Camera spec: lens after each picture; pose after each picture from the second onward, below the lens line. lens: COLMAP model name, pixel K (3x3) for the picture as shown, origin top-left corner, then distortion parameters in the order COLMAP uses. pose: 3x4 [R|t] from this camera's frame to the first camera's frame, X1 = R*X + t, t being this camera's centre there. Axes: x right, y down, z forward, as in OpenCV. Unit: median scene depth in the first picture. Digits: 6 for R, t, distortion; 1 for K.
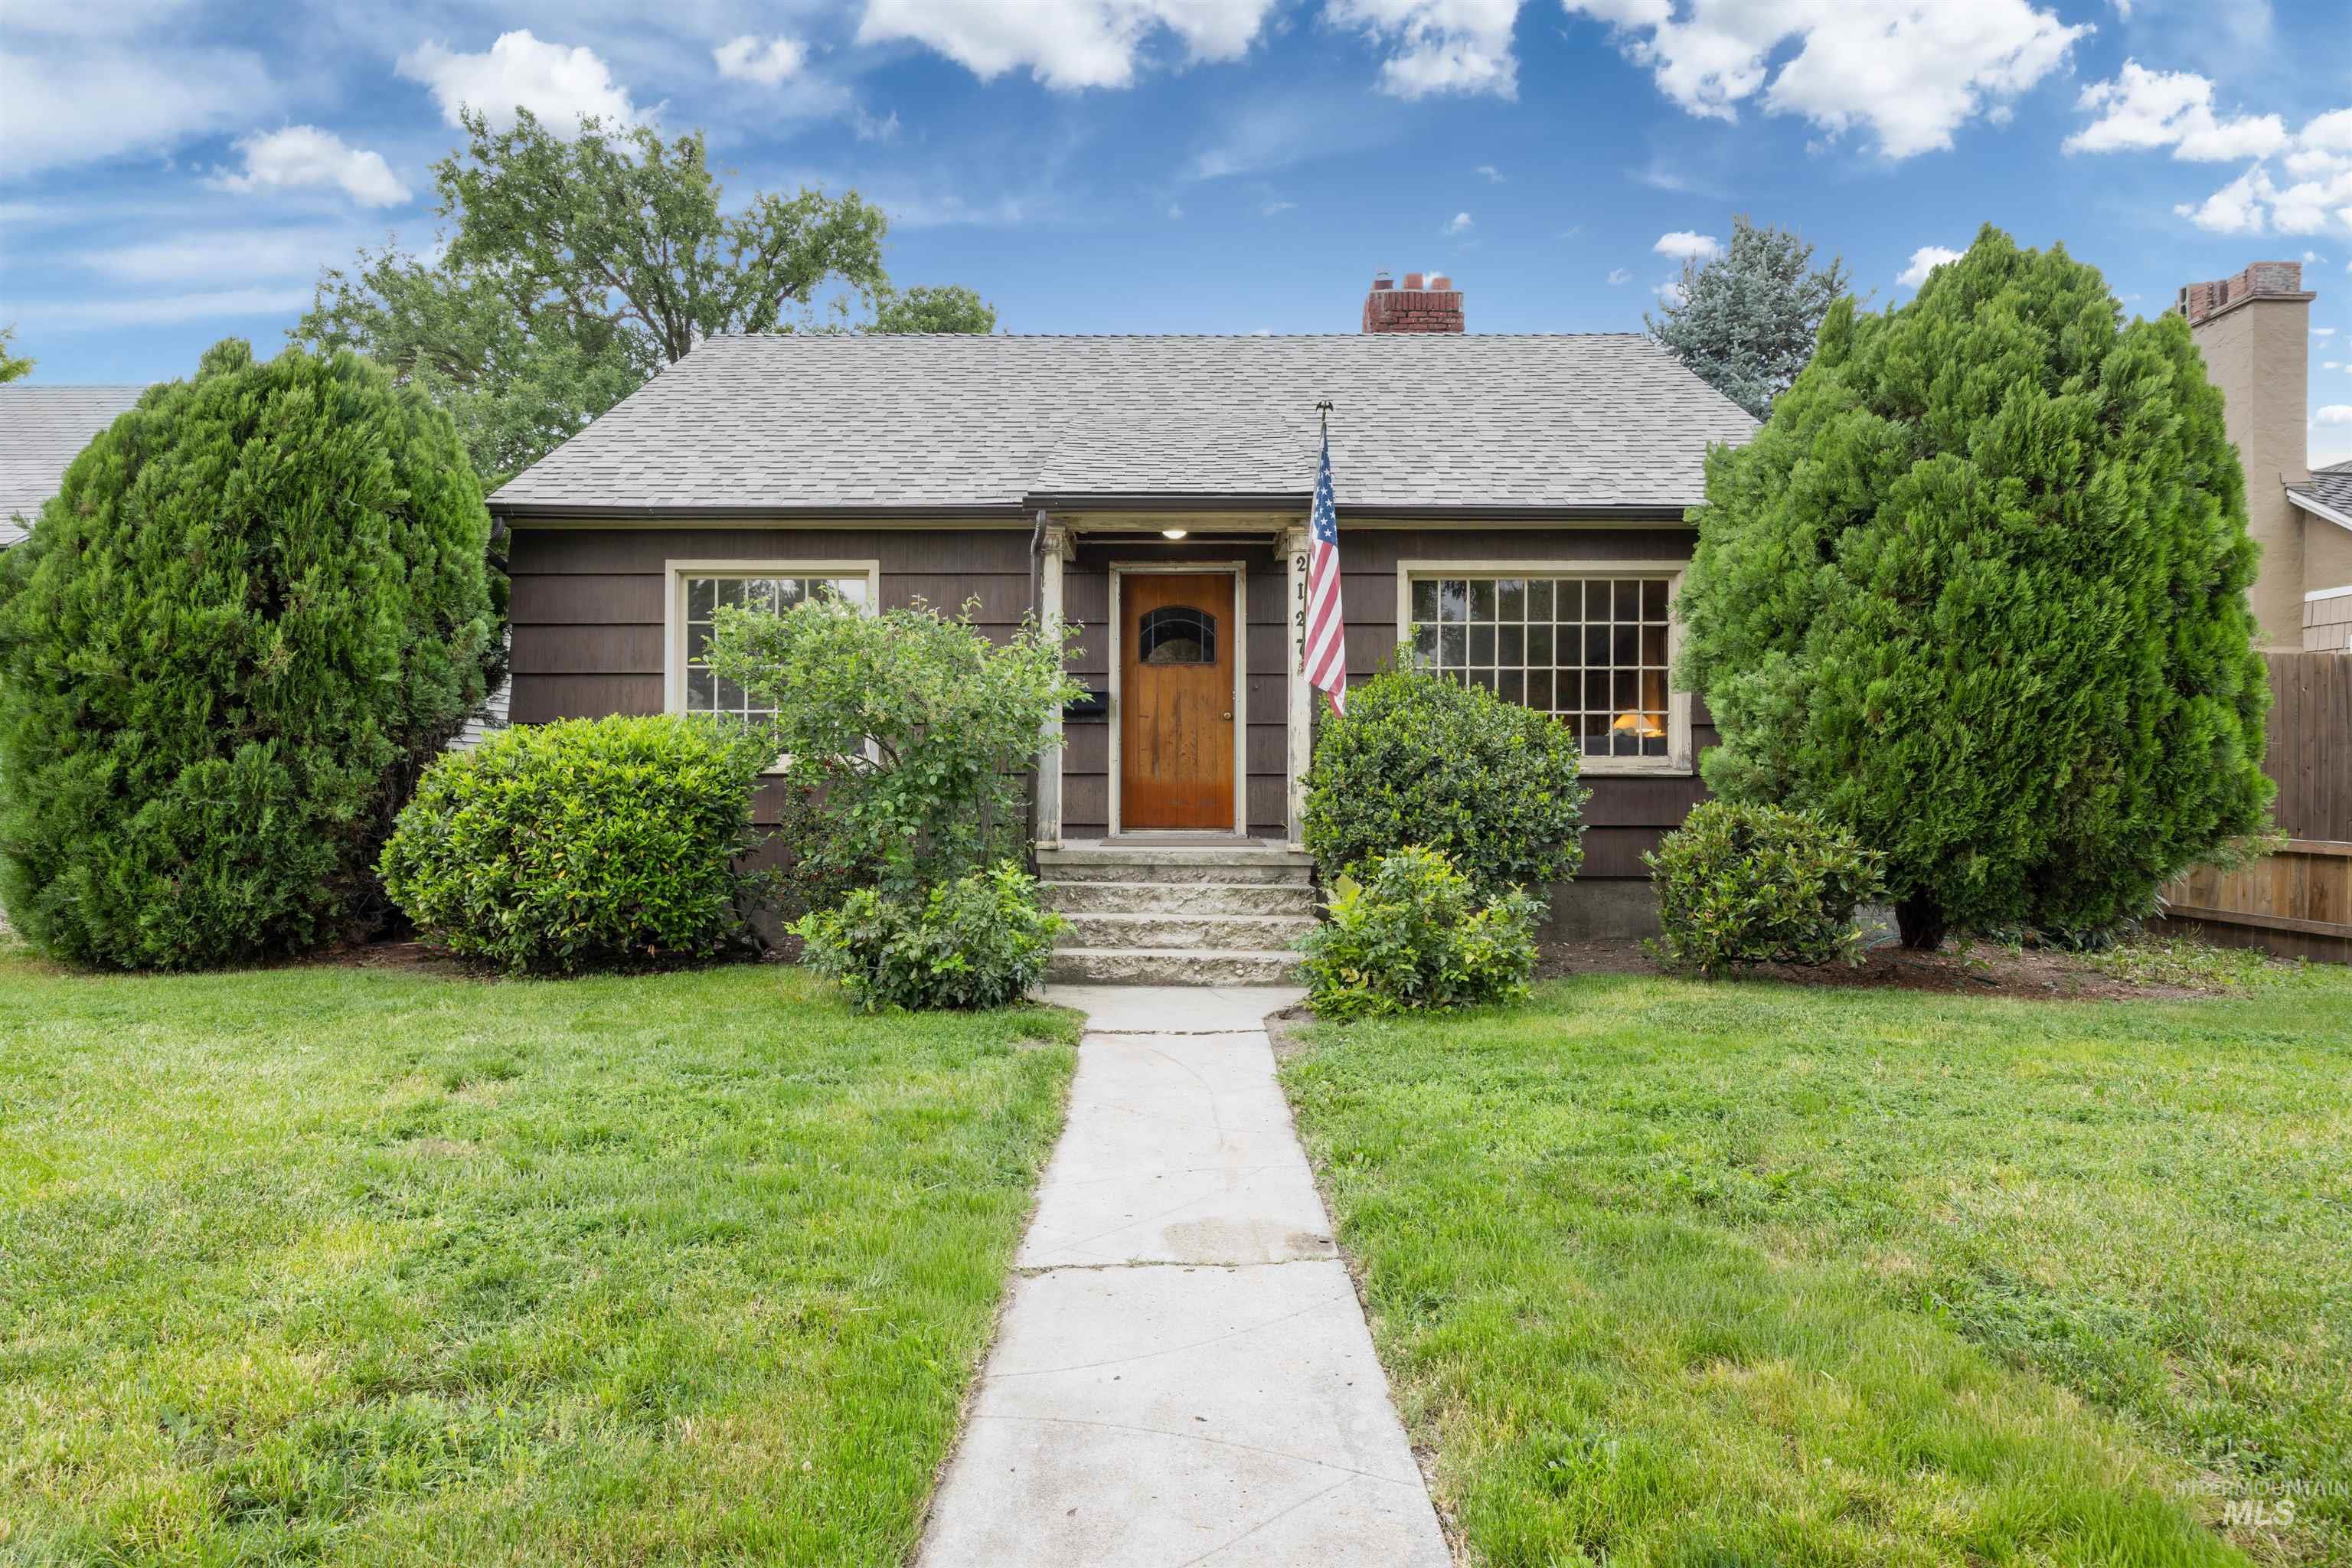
lens RADIAL K [[1204.2, 0, 1162.3], [0, 1204.2, 789.6], [0, 0, 1]] dist [0.001433, -0.001127]
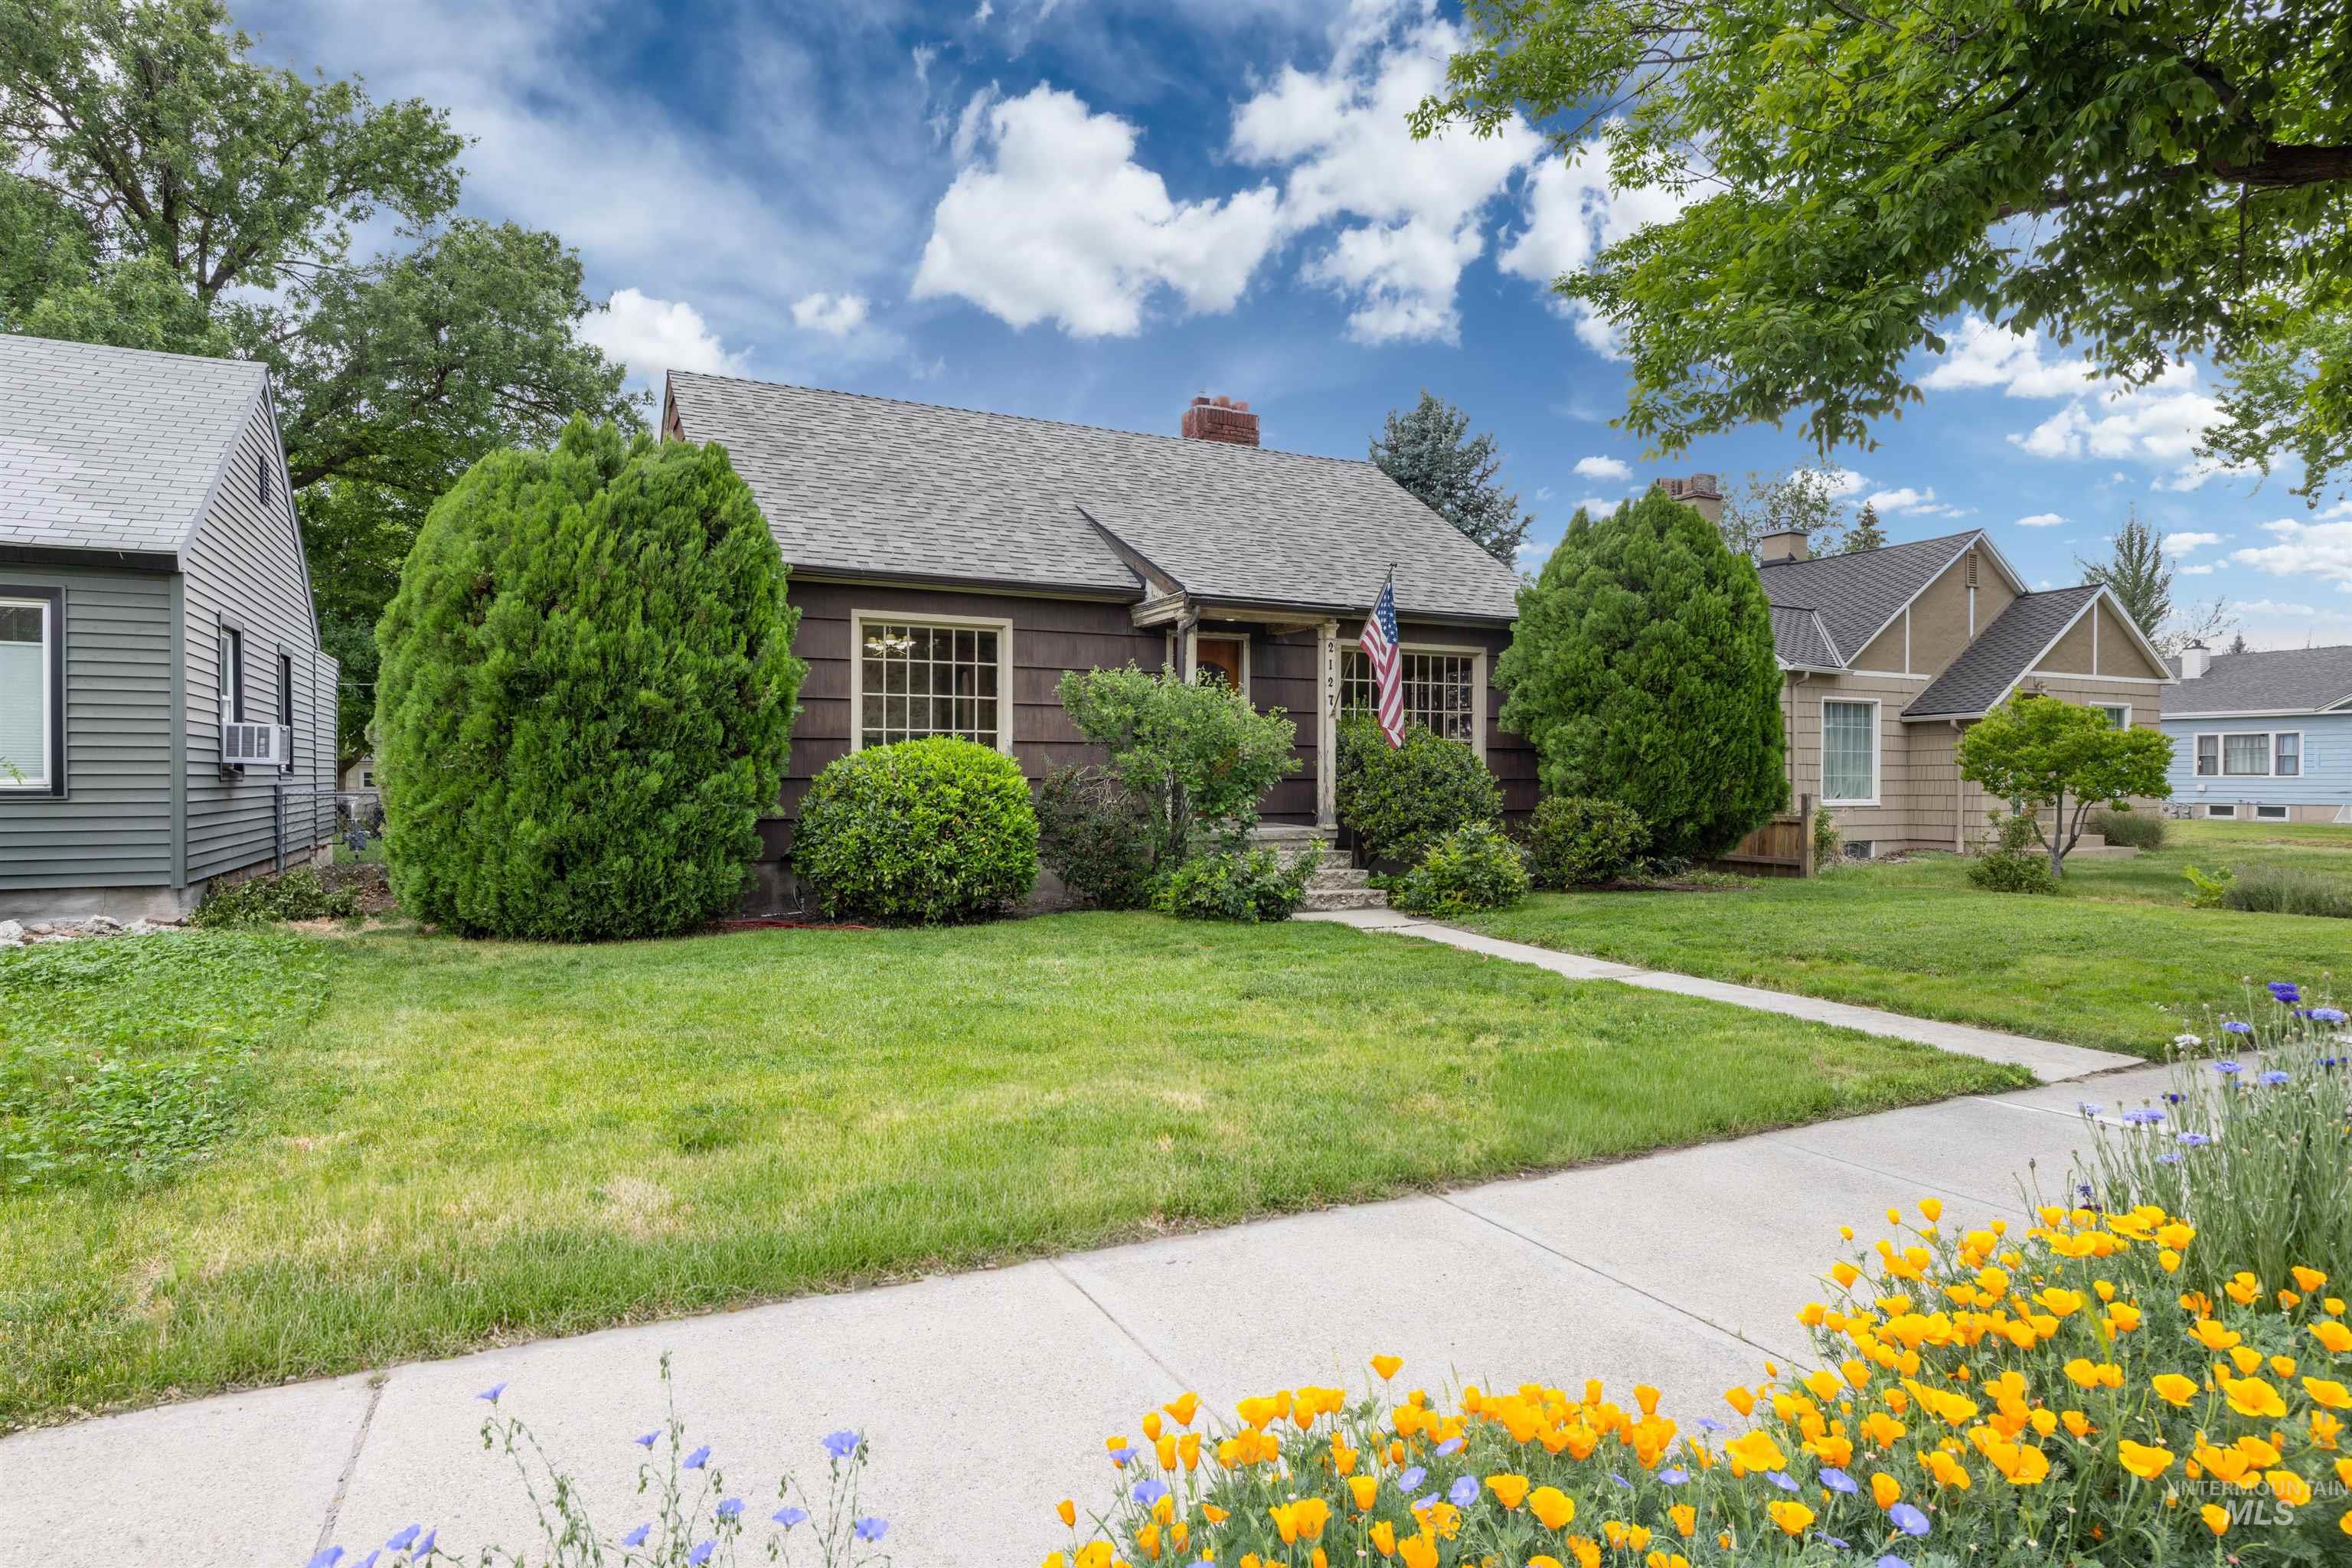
lens RADIAL K [[1300.1, 0, 1178.6], [0, 1300.1, 791.1], [0, 0, 1]] dist [-0.000644, 0.000023]
pose [[0.887942, -0.004899, 0.459930, -0.983886], [0.000669, 0.999956, 0.009360, -0.017213], [-0.459956, -0.008004, 0.887906, -0.491177]]
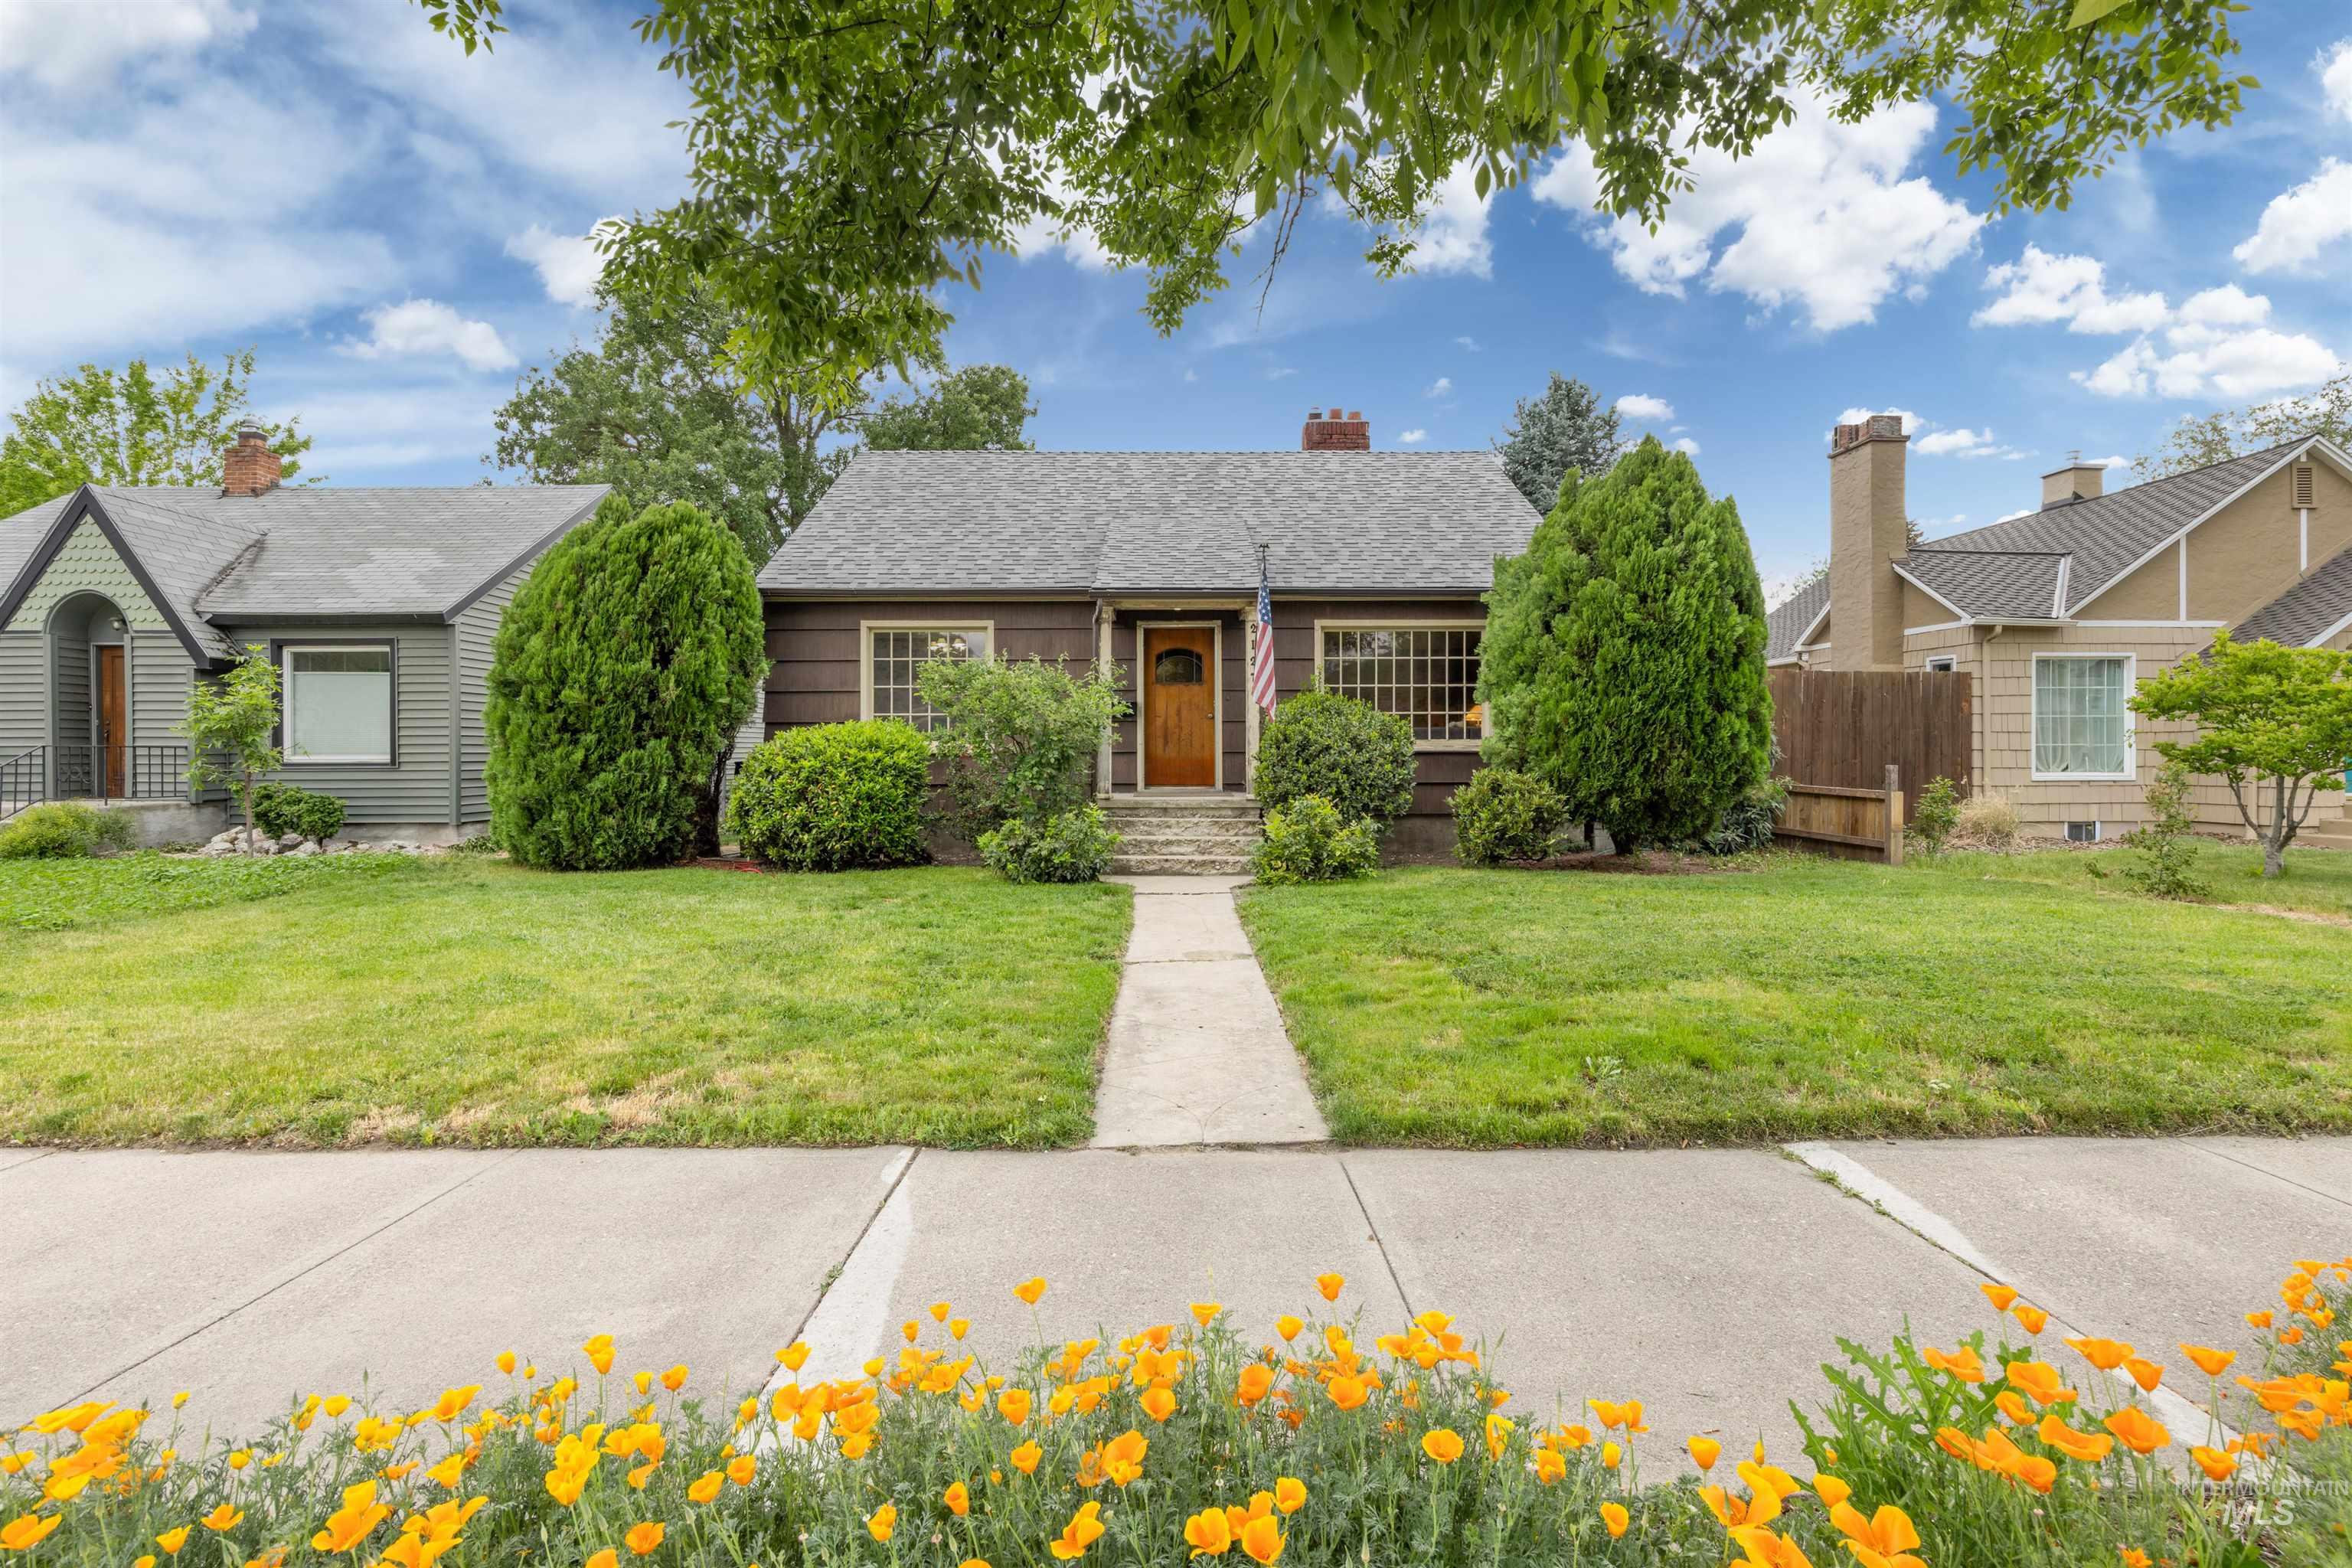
lens RADIAL K [[1029.9, 0, 1178.9], [0, 1029.9, 759.6], [0, 0, 1]] dist [-0.009441, 0.000053]
pose [[0.999773, -0.005371, 0.020641, -0.022885], [0.005260, 0.999971, 0.005444, -0.014114], [-0.020669, -0.005334, 0.999772, -0.512042]]
